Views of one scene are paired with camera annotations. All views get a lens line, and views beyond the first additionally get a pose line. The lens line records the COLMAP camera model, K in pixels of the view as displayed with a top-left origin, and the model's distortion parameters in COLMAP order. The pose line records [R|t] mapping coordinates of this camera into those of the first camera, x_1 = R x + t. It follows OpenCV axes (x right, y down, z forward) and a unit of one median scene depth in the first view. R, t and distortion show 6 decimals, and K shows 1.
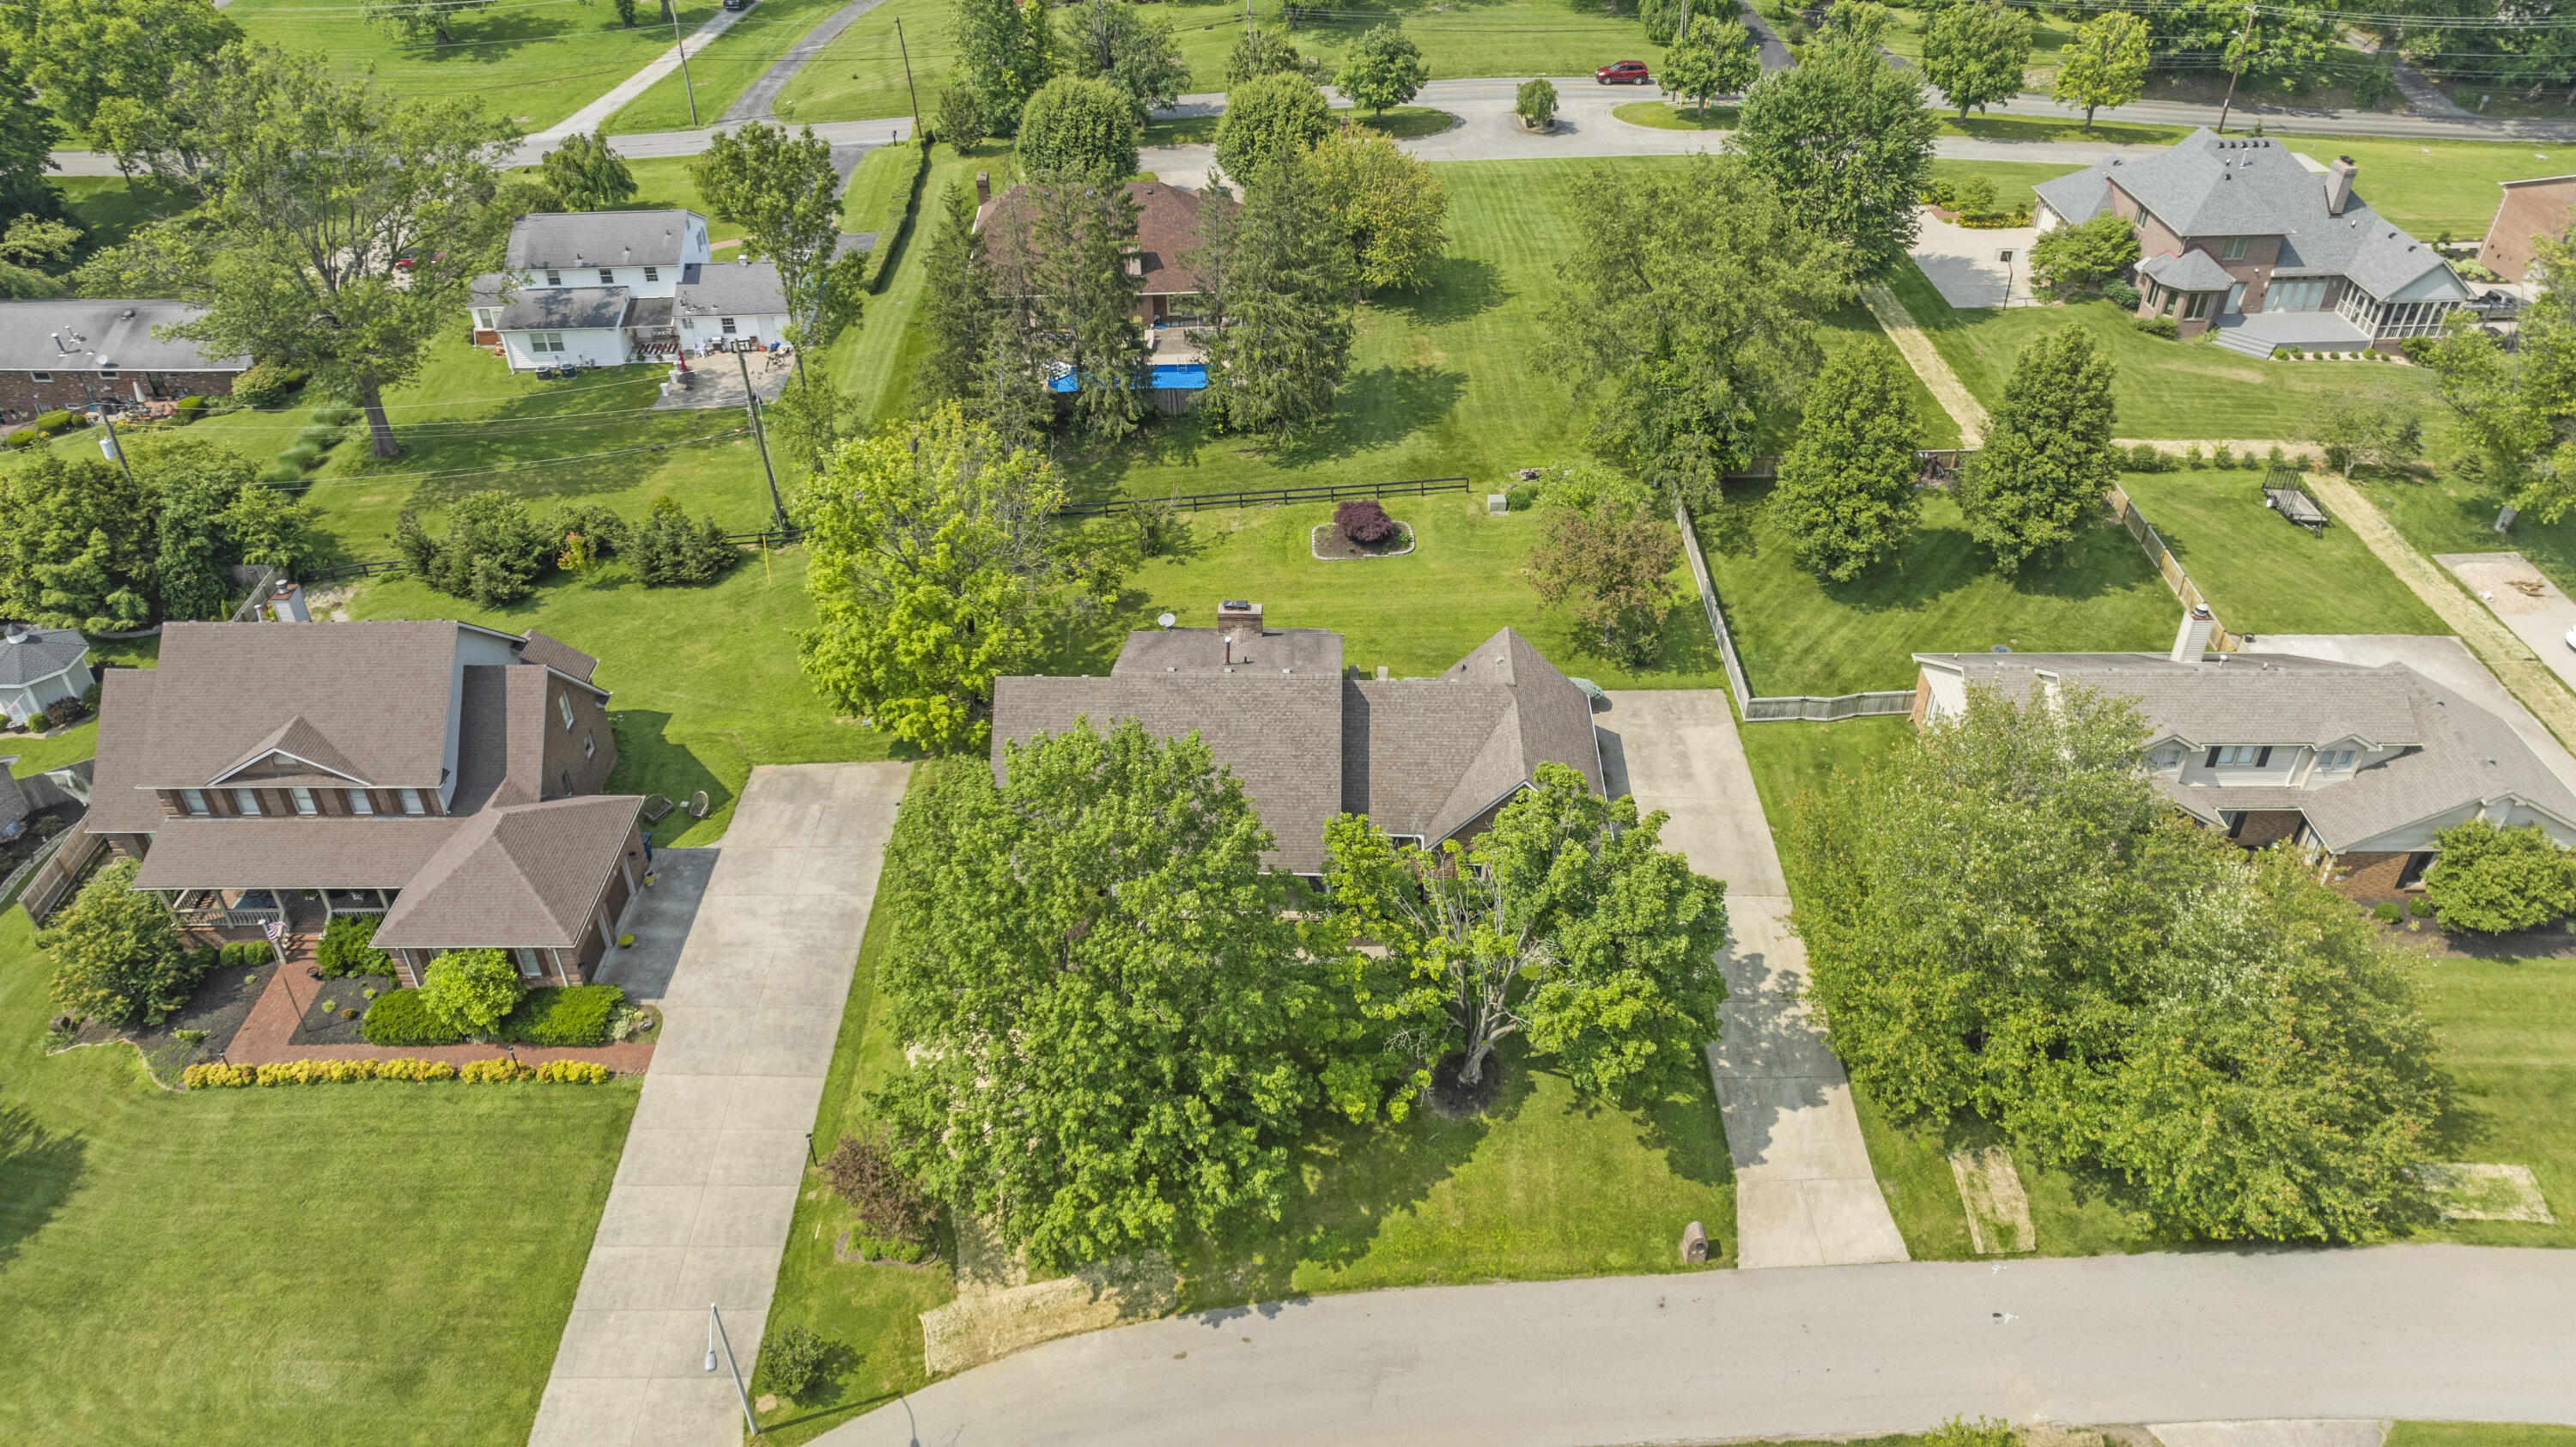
lens RADIAL K [[1794.9, 0, 1288.0], [0, 1794.9, 723.5], [0, 0, 1]] dist [-0.028961, 0.027397]
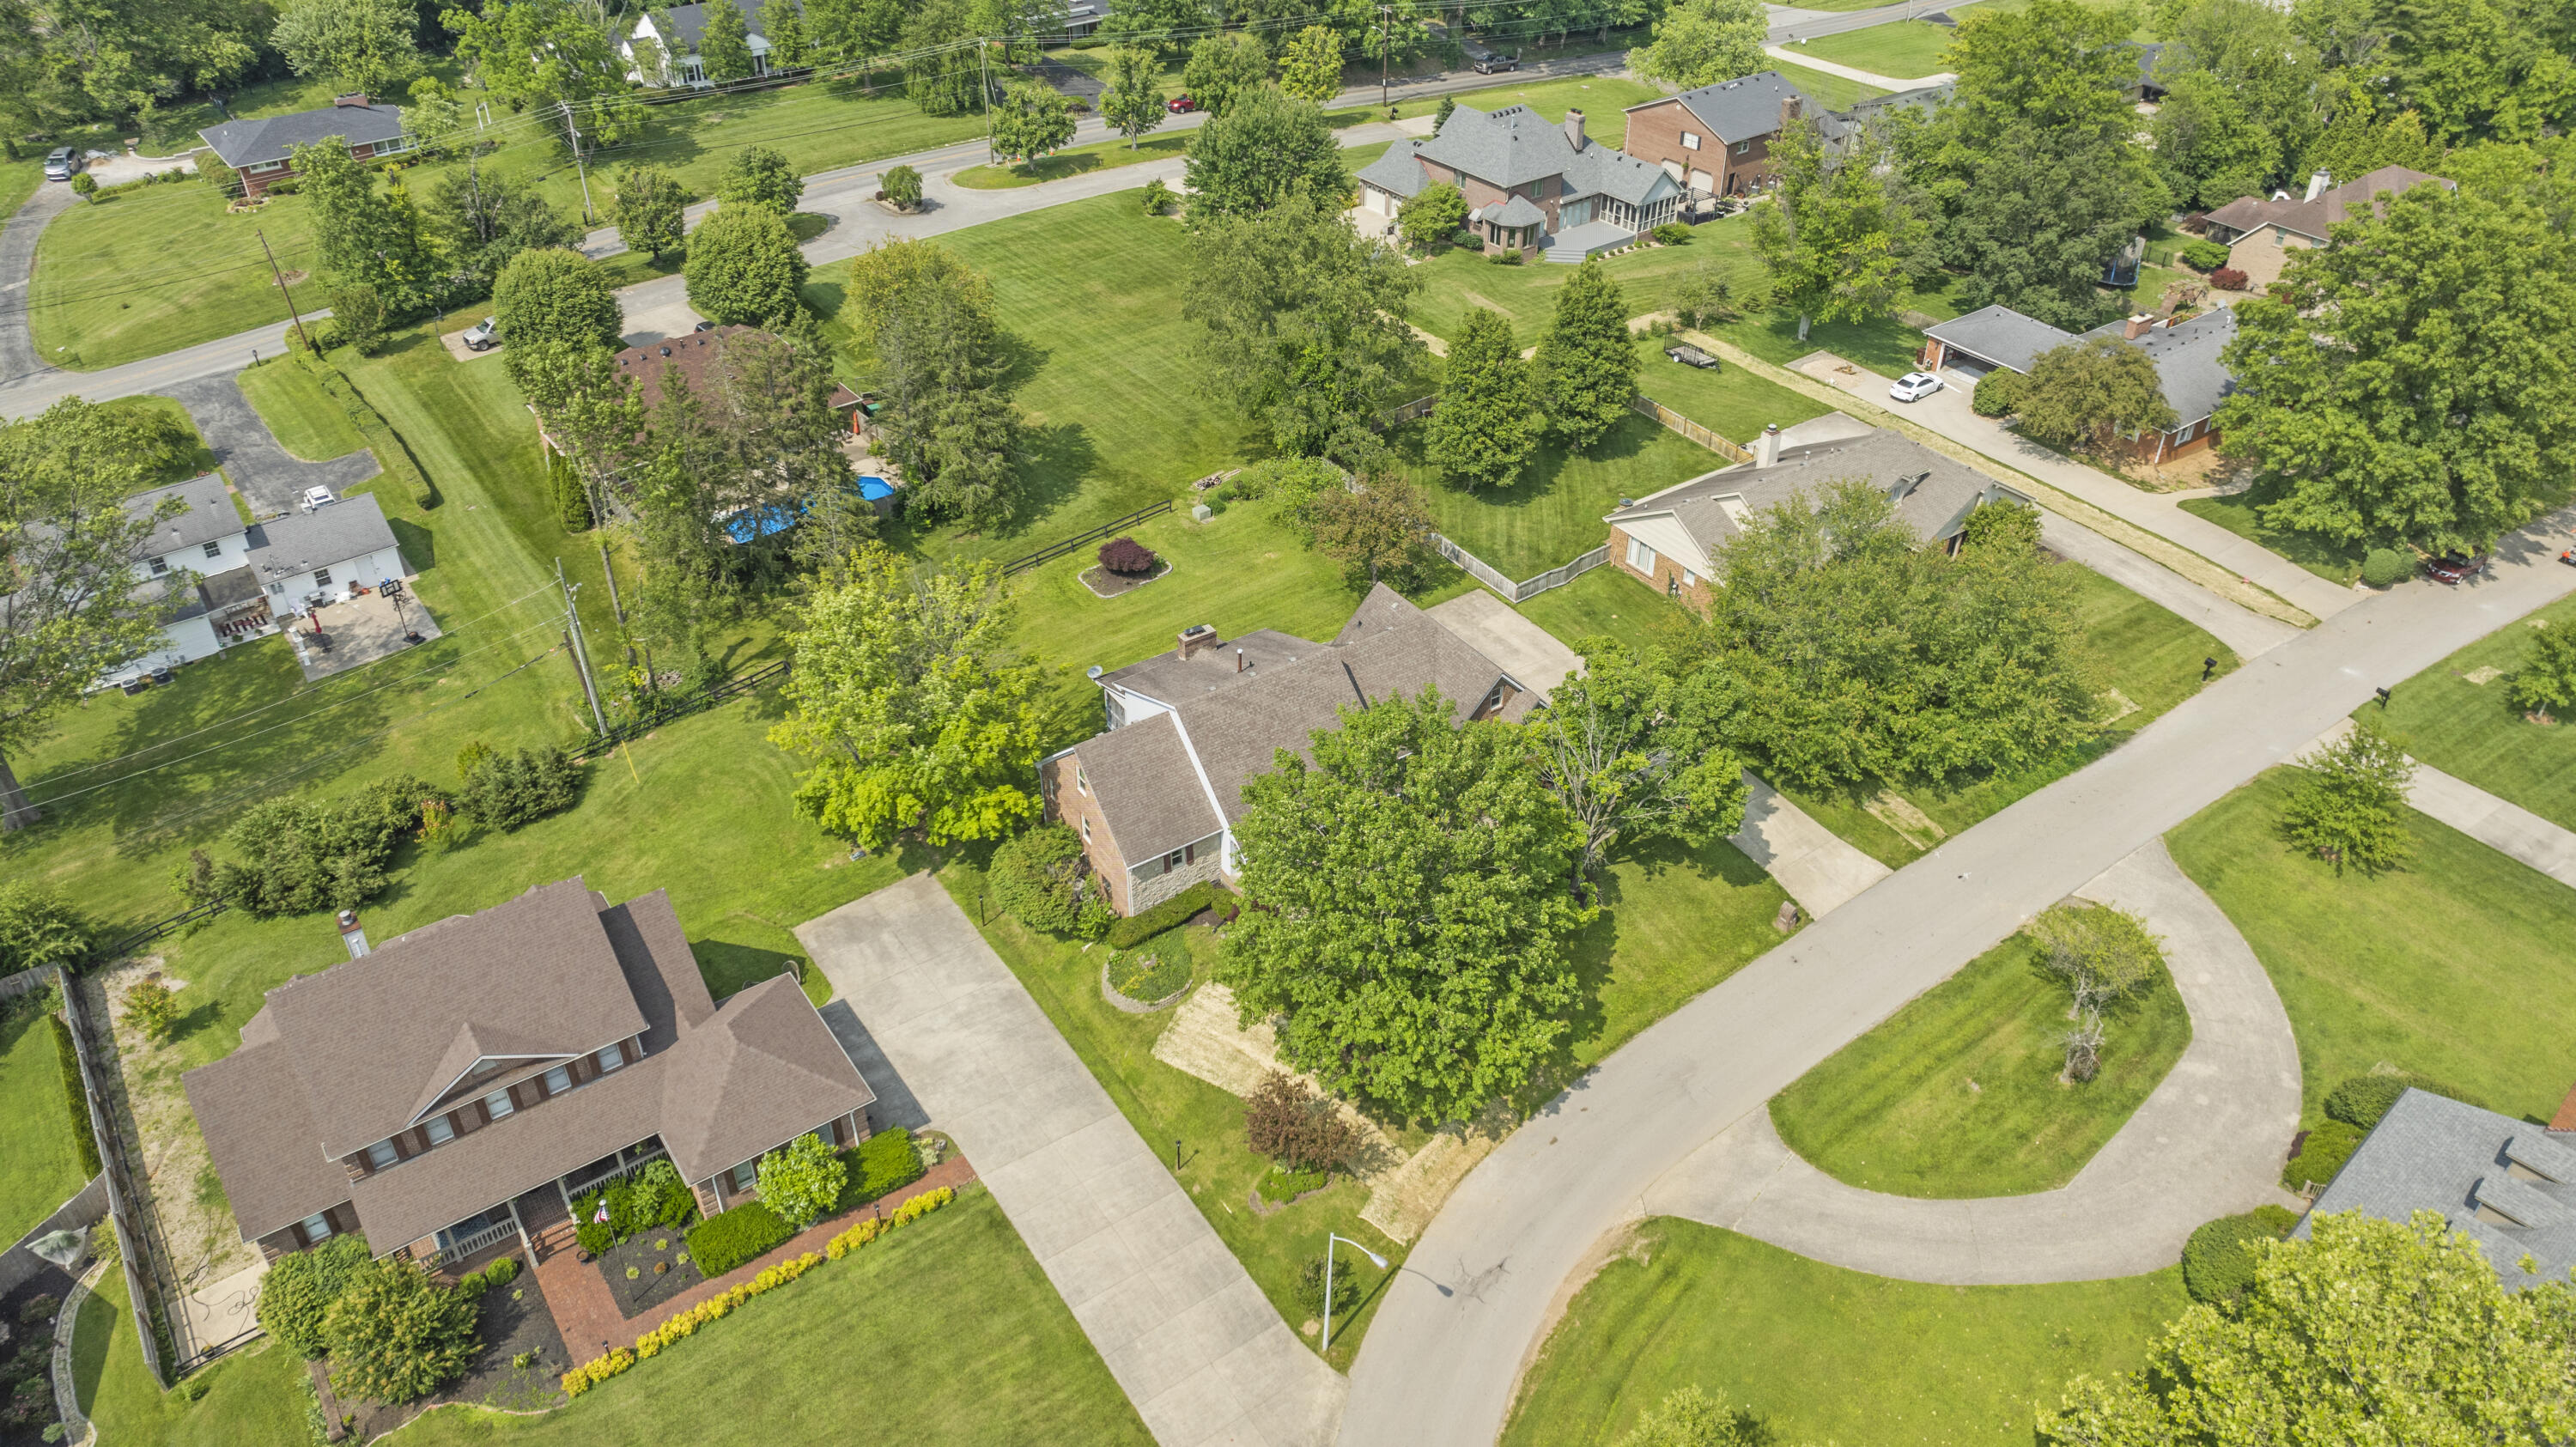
lens RADIAL K [[1794.9, 0, 1288.0], [0, 1794.9, 723.5], [0, 0, 1]] dist [-0.028961, 0.027397]
pose [[0.819228, -0.329554, 0.469319, -0.490732], [0.336928, 0.938840, 0.071121, -0.063487], [-0.464054, 0.099862, 0.880160, -0.067475]]
